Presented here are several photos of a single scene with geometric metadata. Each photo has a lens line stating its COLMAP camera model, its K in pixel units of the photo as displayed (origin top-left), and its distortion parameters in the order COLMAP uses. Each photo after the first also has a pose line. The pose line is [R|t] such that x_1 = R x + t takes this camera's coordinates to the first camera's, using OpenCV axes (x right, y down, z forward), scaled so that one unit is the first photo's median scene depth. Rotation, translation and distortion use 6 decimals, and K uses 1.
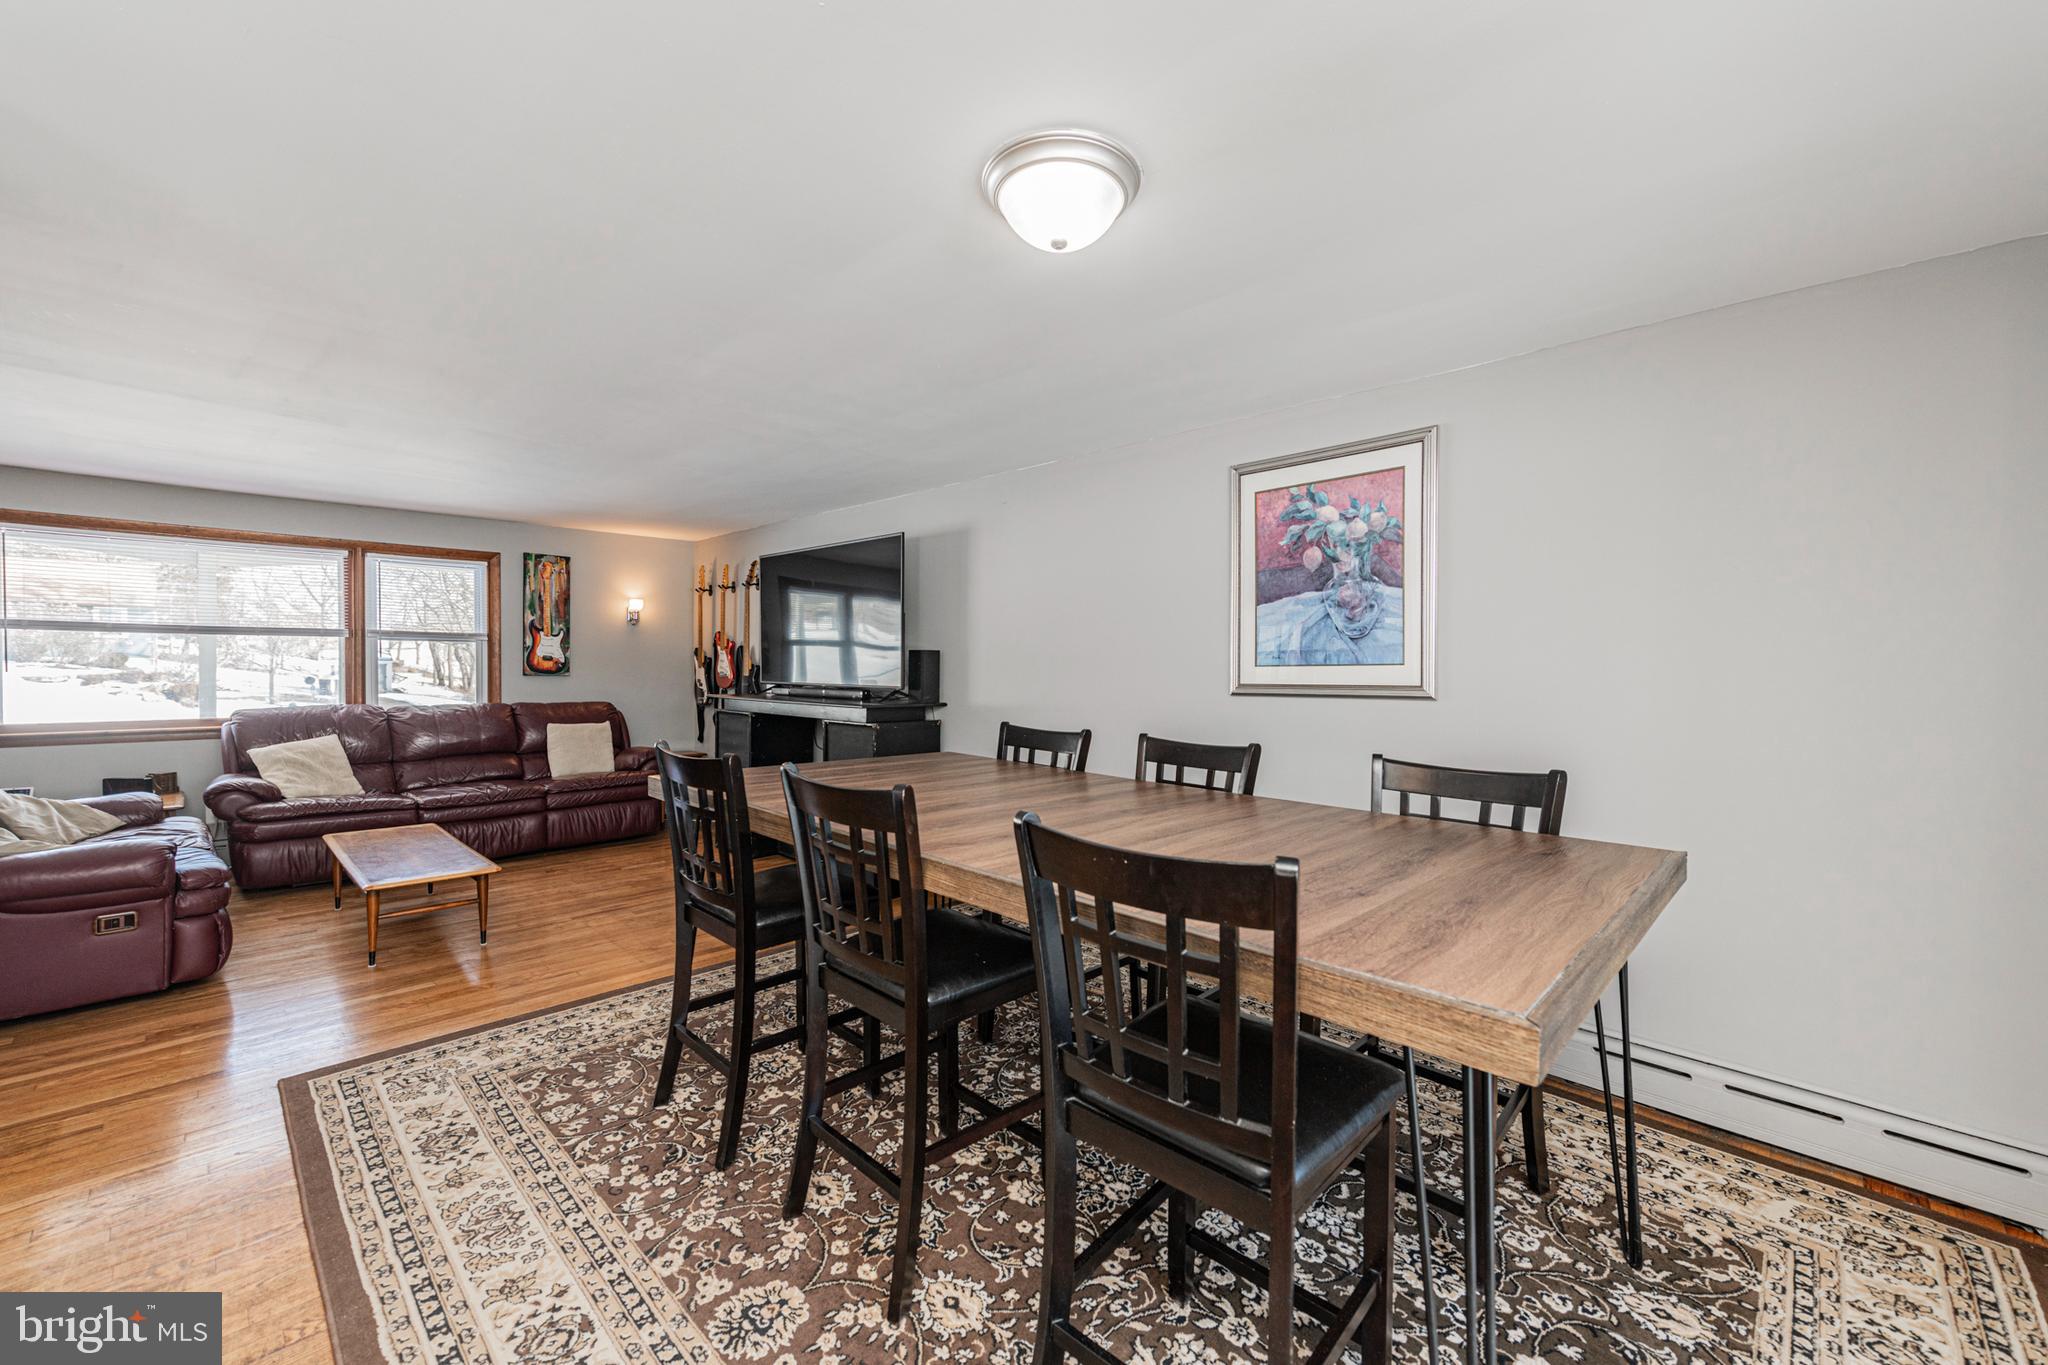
lens RADIAL K [[807.6, 0, 1024.0], [0, 807.6, 682.5], [0, 0, 1]] dist [0.002302, -0.000283]
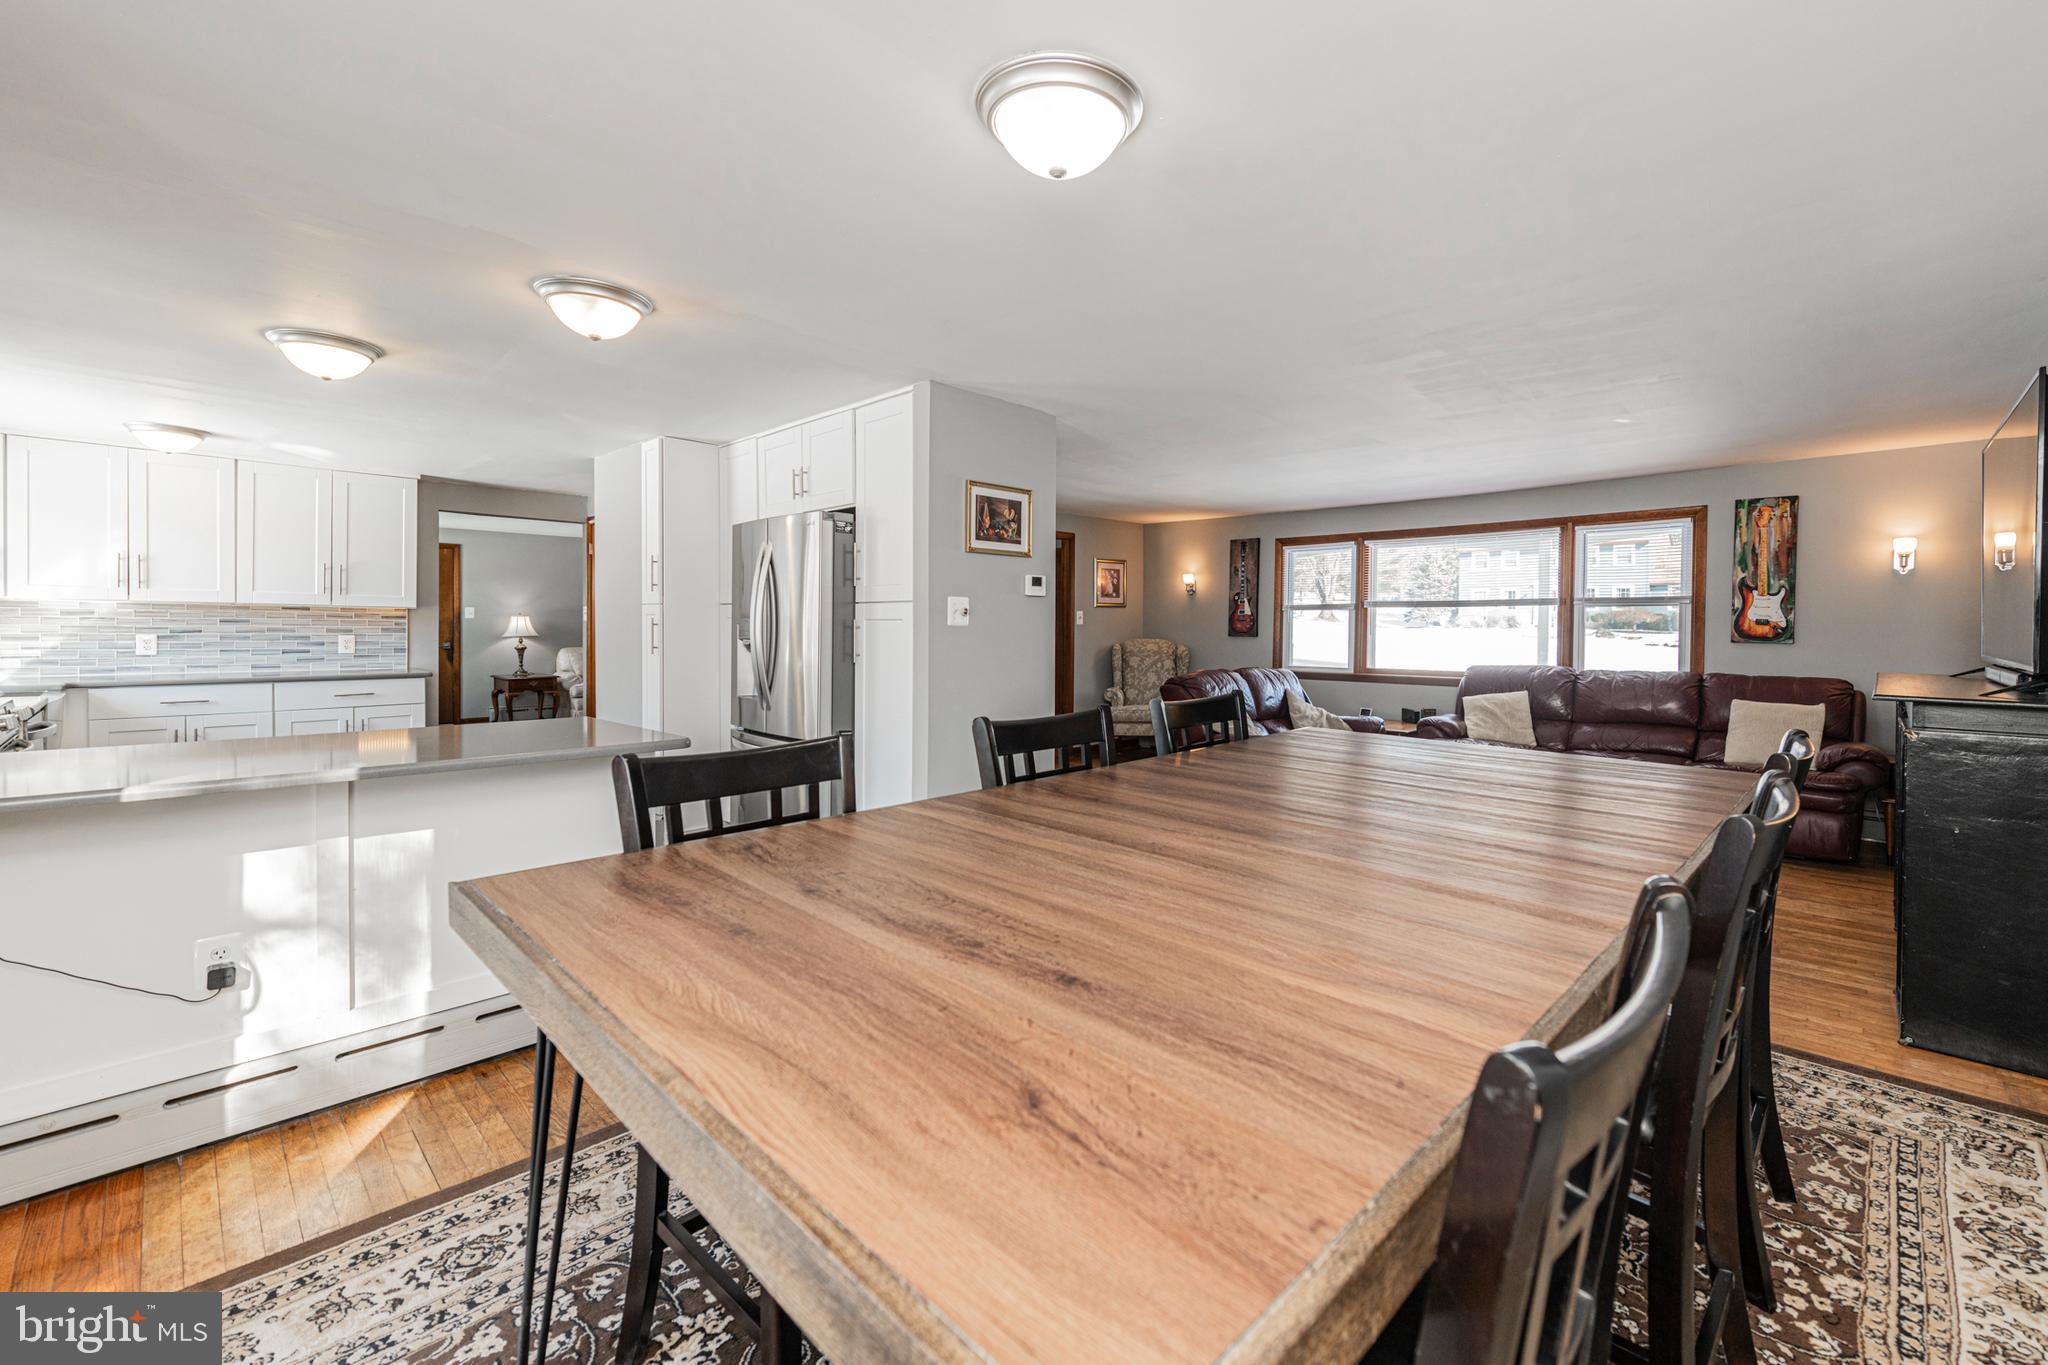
lens RADIAL K [[830.2, 0, 1032.4], [0, 830.2, 639.0], [0, 0, 1]] dist [0.000497, 0.000086]
pose [[0.008663, 0.008745, -0.999924, 0.580411], [-0.025477, 0.999639, 0.008522, -0.001910], [0.999638, 0.025401, 0.008883, 0.540508]]
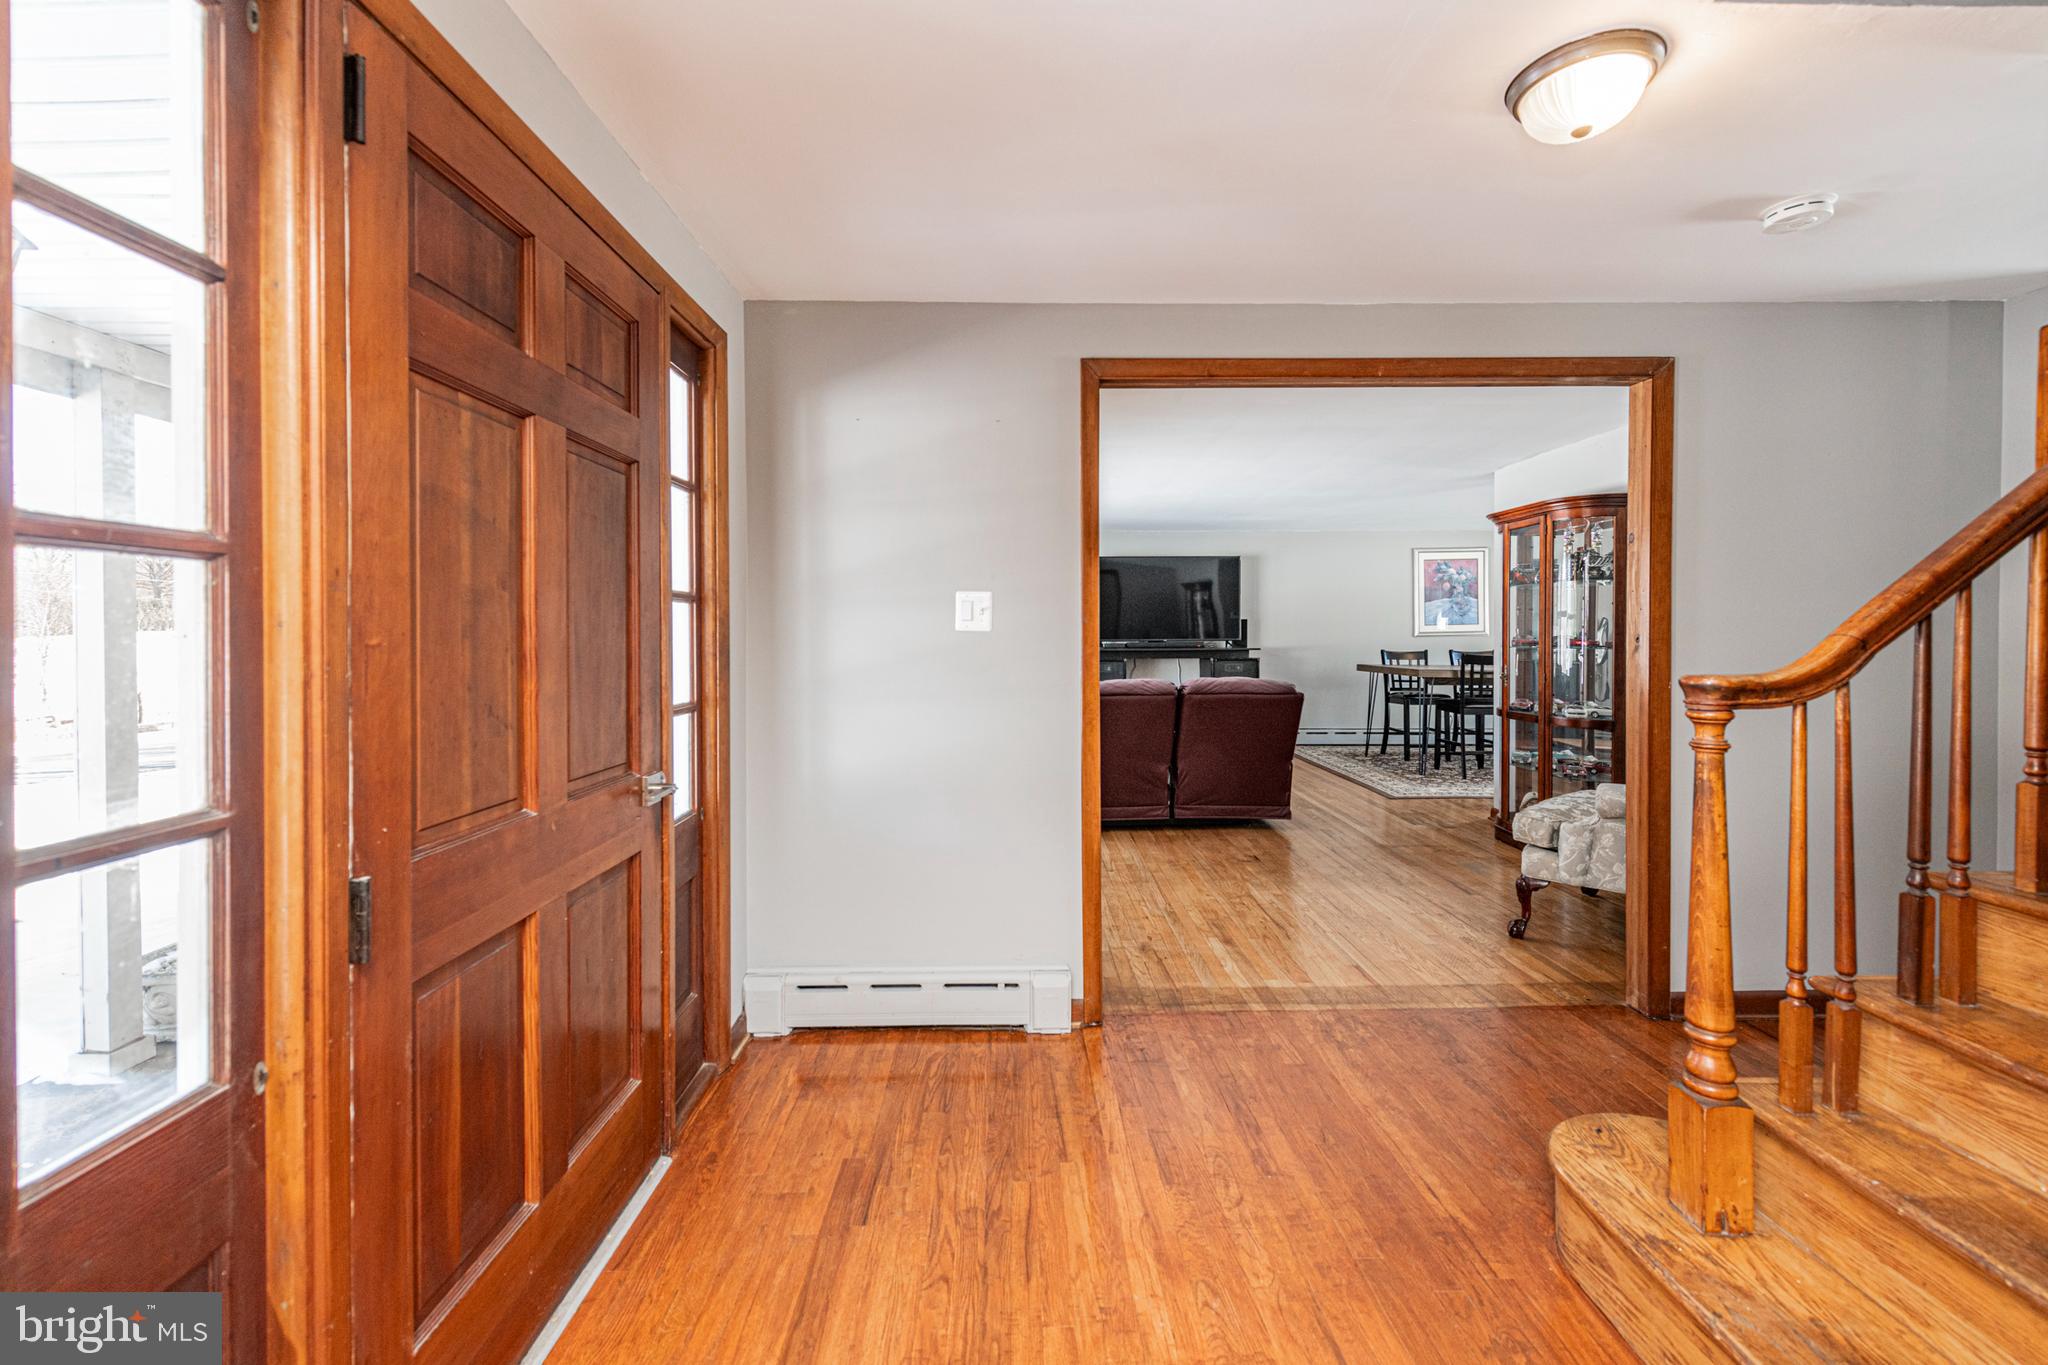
lens RADIAL K [[858.7, 0, 1017.0], [0, 858.7, 636.8], [0, 0, 1]] dist [0.000951, -0.000061]
pose [[0.708168, -0.019448, 0.705776, -3.015536], [0.026214, 0.999656, 0.001244, -0.024956], [-0.705558, 0.017620, 0.708433, -0.050438]]
